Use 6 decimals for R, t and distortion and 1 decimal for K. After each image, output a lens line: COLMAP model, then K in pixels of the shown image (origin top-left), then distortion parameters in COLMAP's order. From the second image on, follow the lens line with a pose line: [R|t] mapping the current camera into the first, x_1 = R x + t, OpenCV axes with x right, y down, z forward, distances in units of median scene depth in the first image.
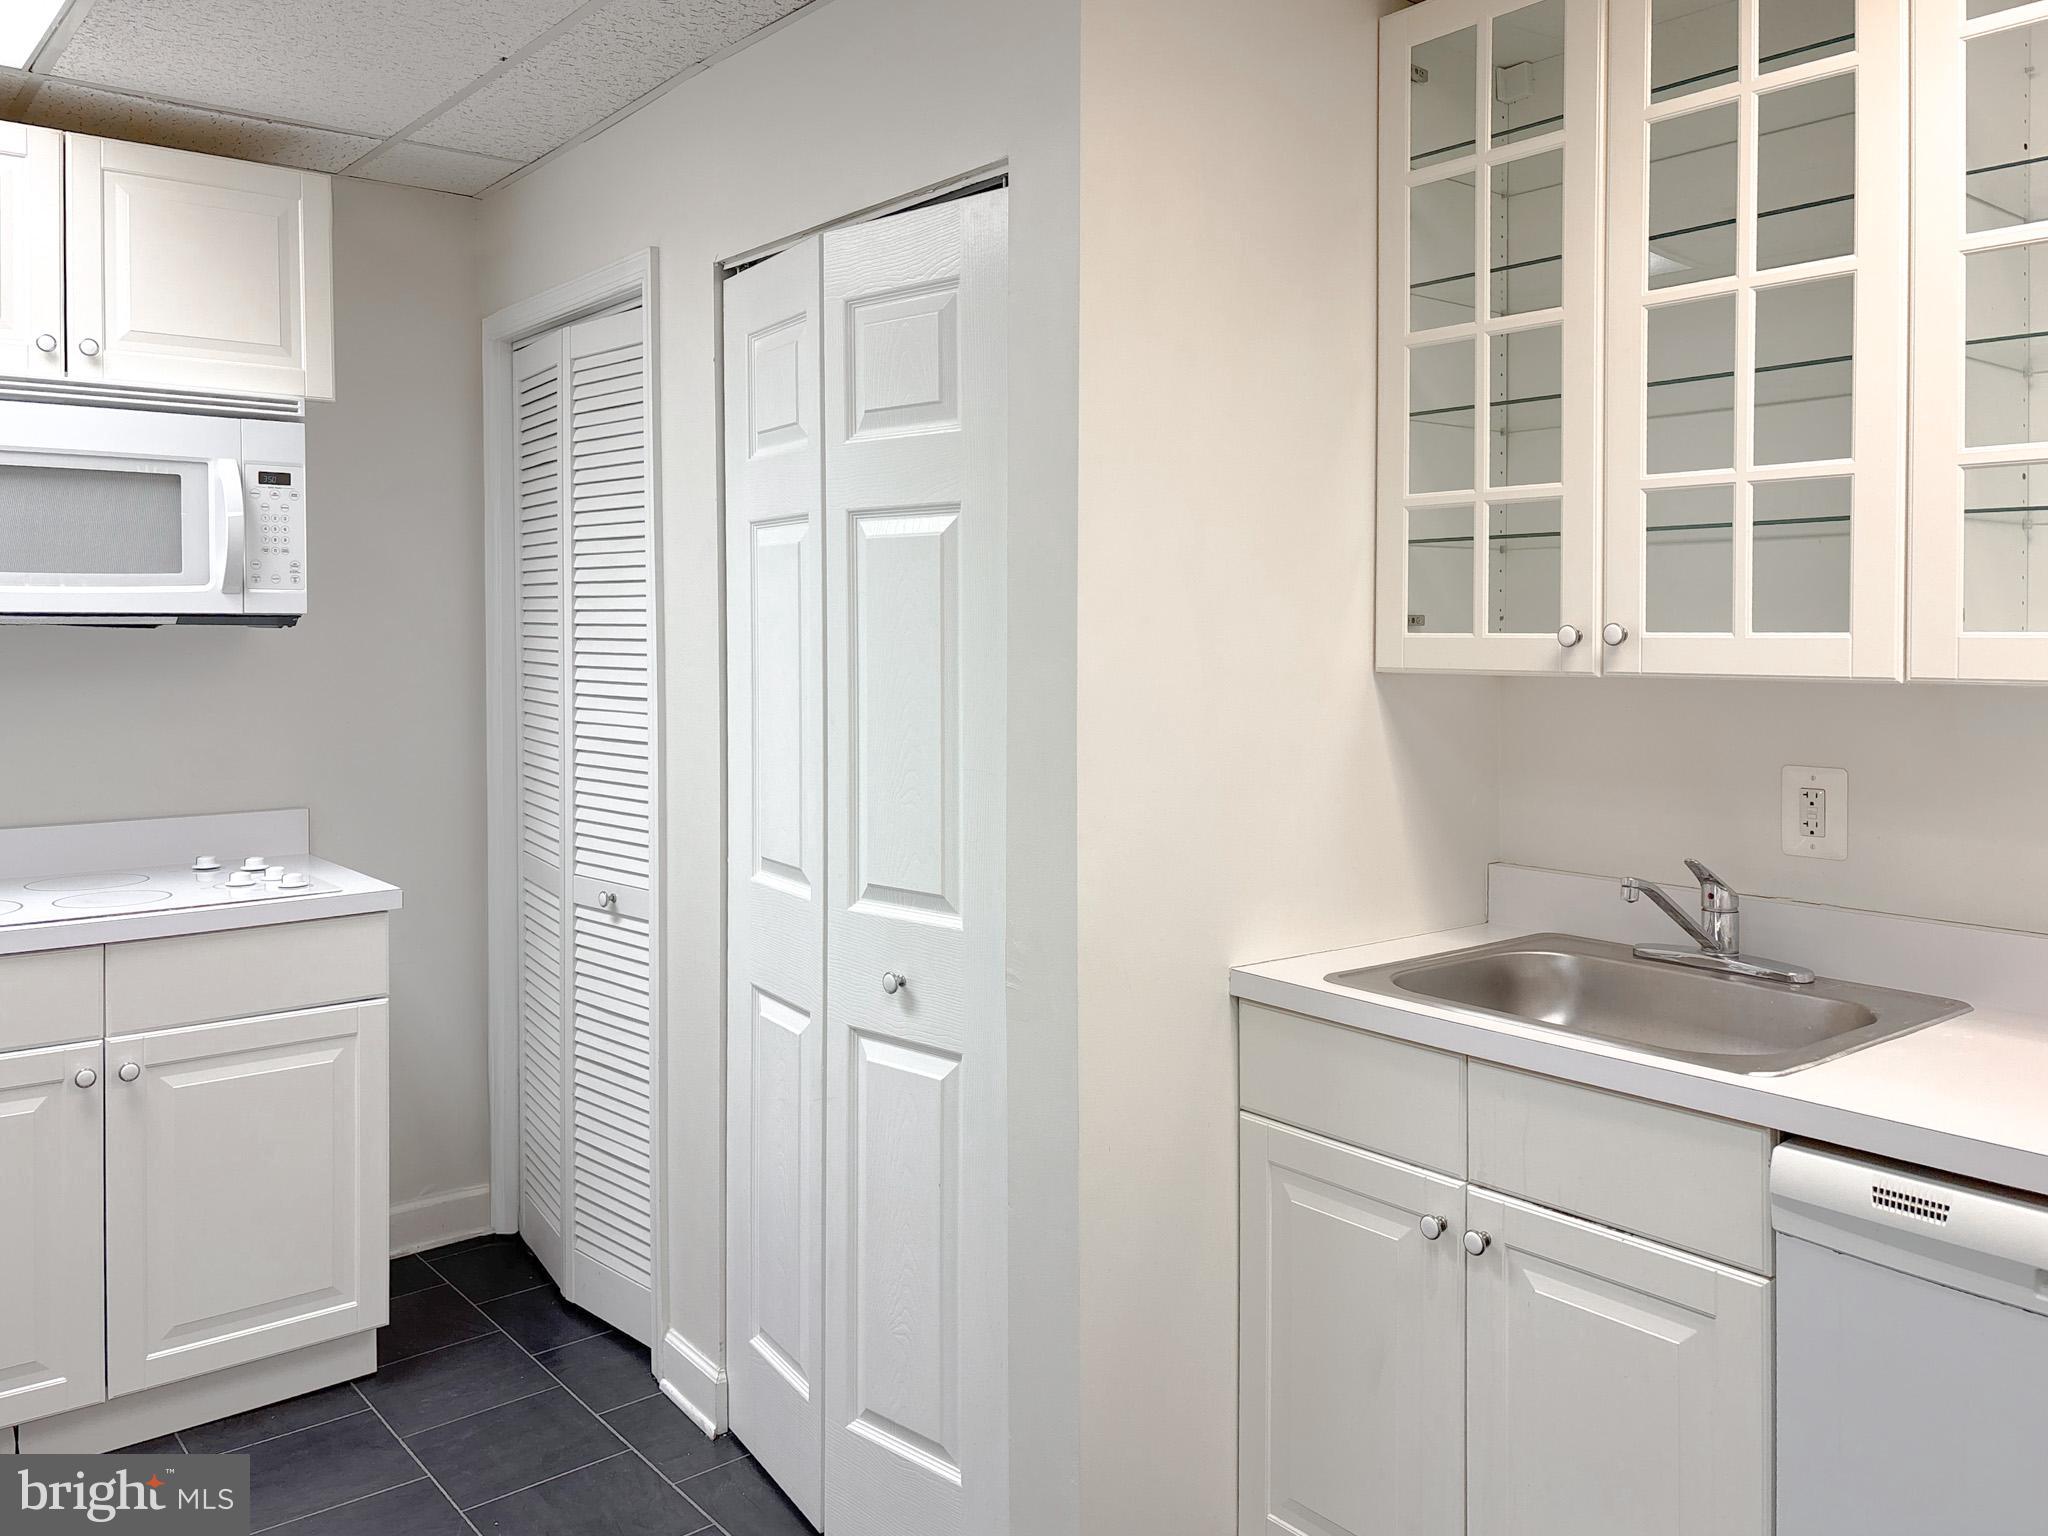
lens RADIAL K [[1604.4, 0, 1043.4], [0, 1604.4, 651.5], [0, 0, 1]] dist [-0.002409, 0.001033]
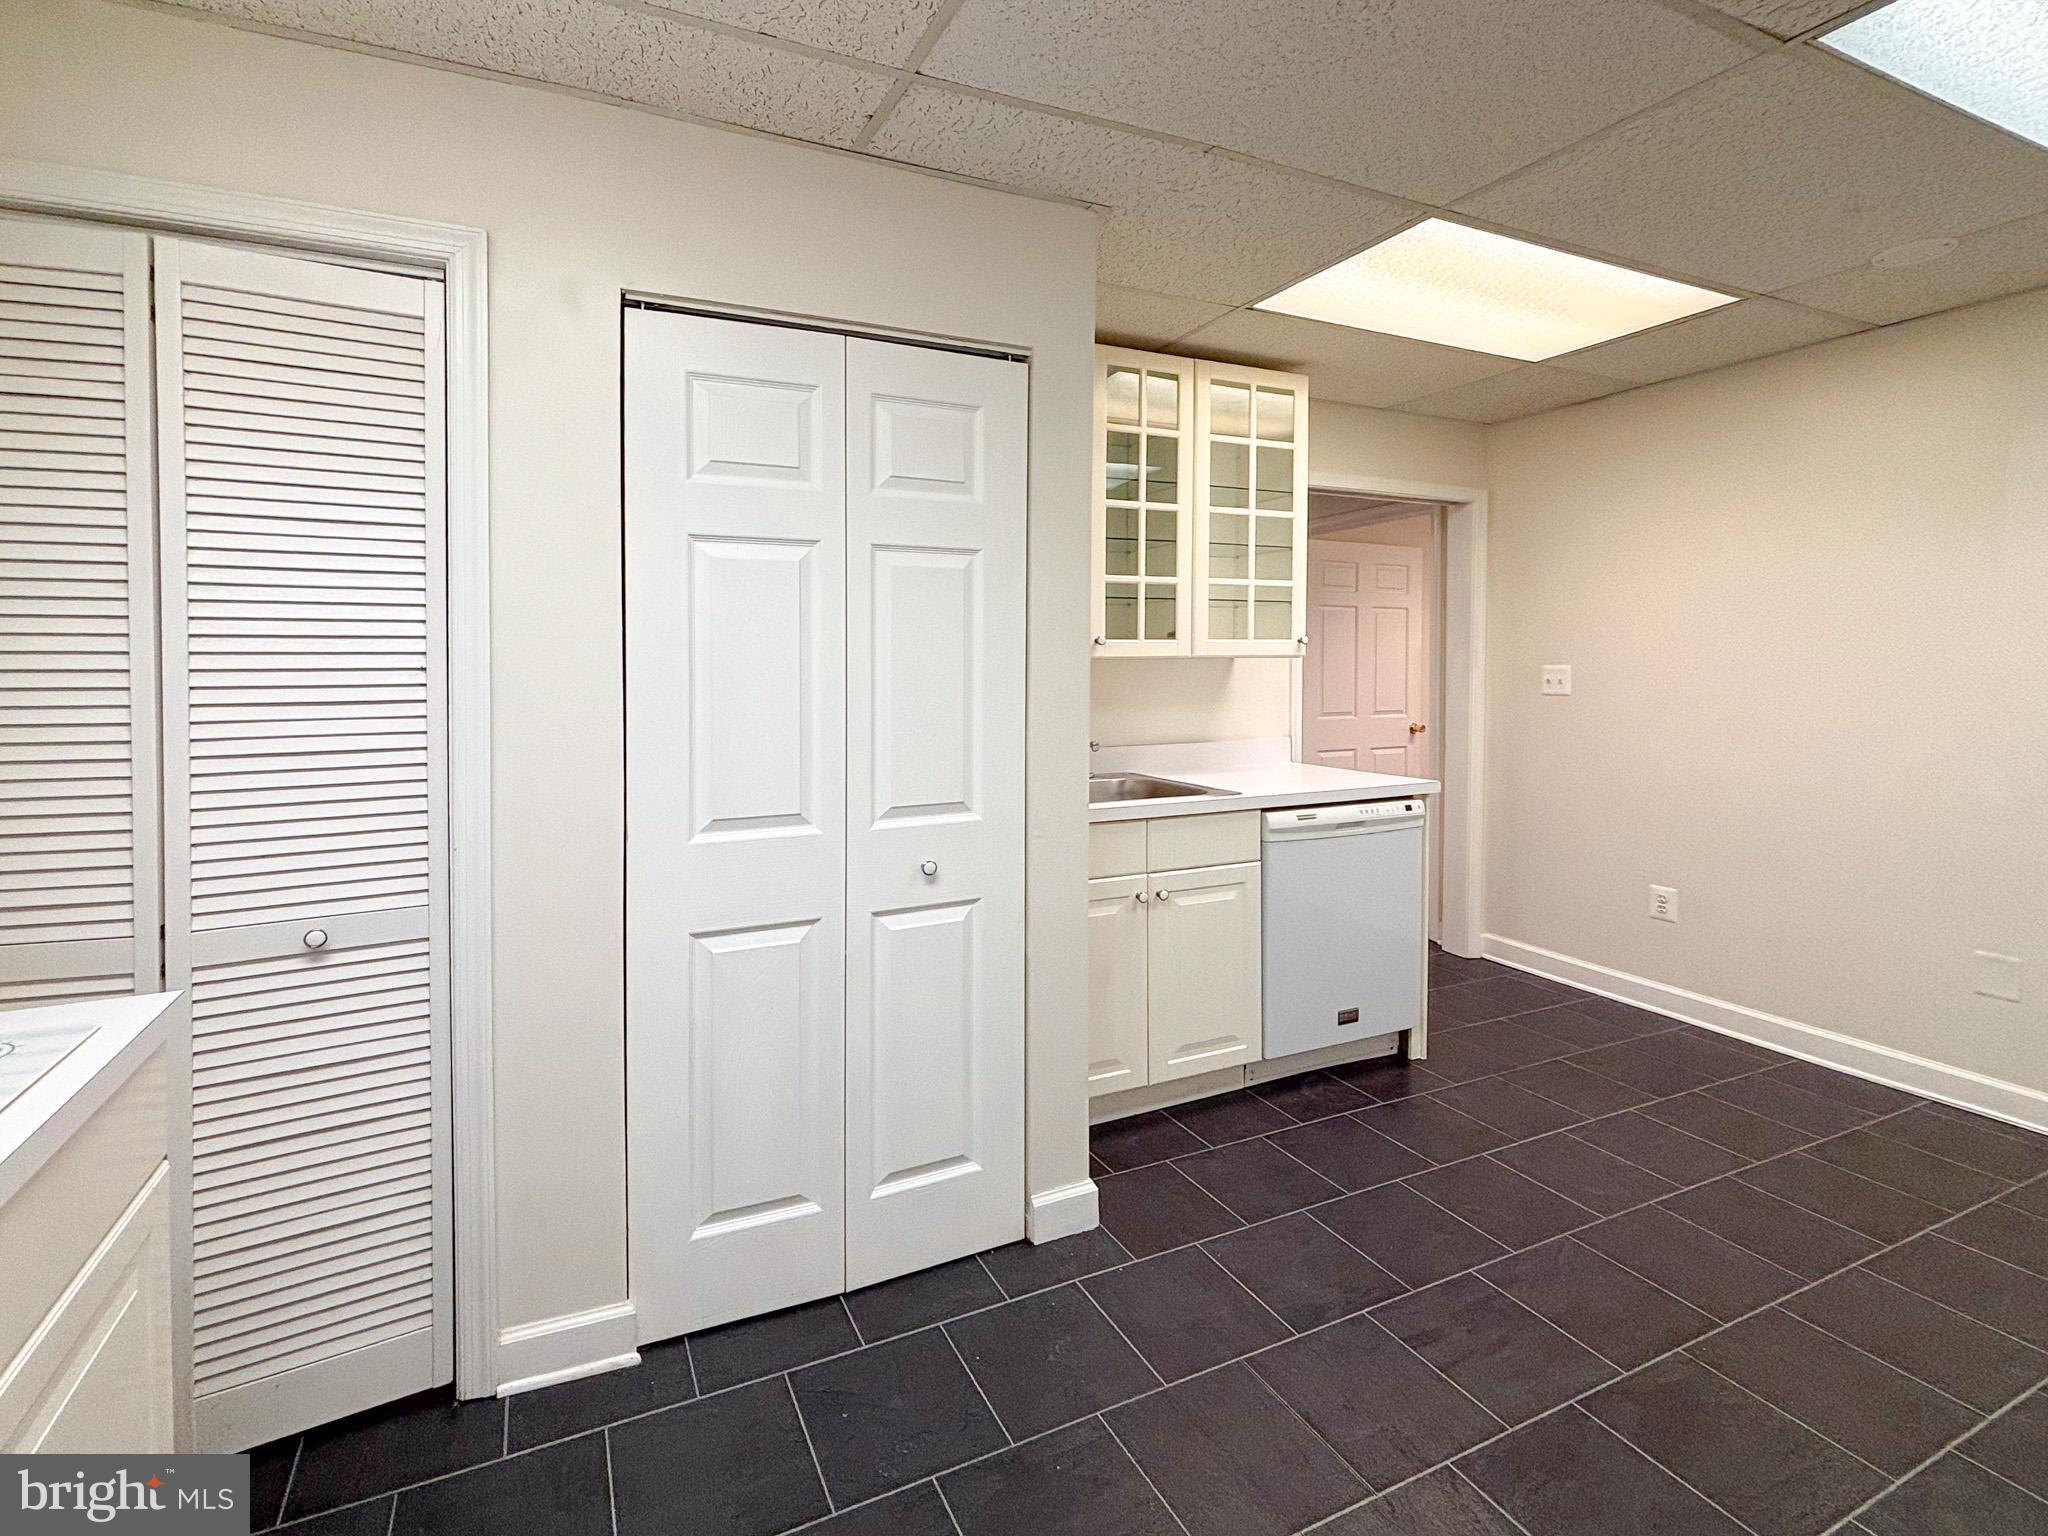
lens RADIAL K [[817.8, 0, 1019.7], [0, 817.8, 683.9], [0, 0, 1]] dist [0.020409, -0.016190]
pose [[0.311977, -0.027649, 0.949687, -0.781516], [0.027306, 0.999424, 0.020127, 0.023546], [-0.949697, 0.019653, 0.312552, 0.683024]]
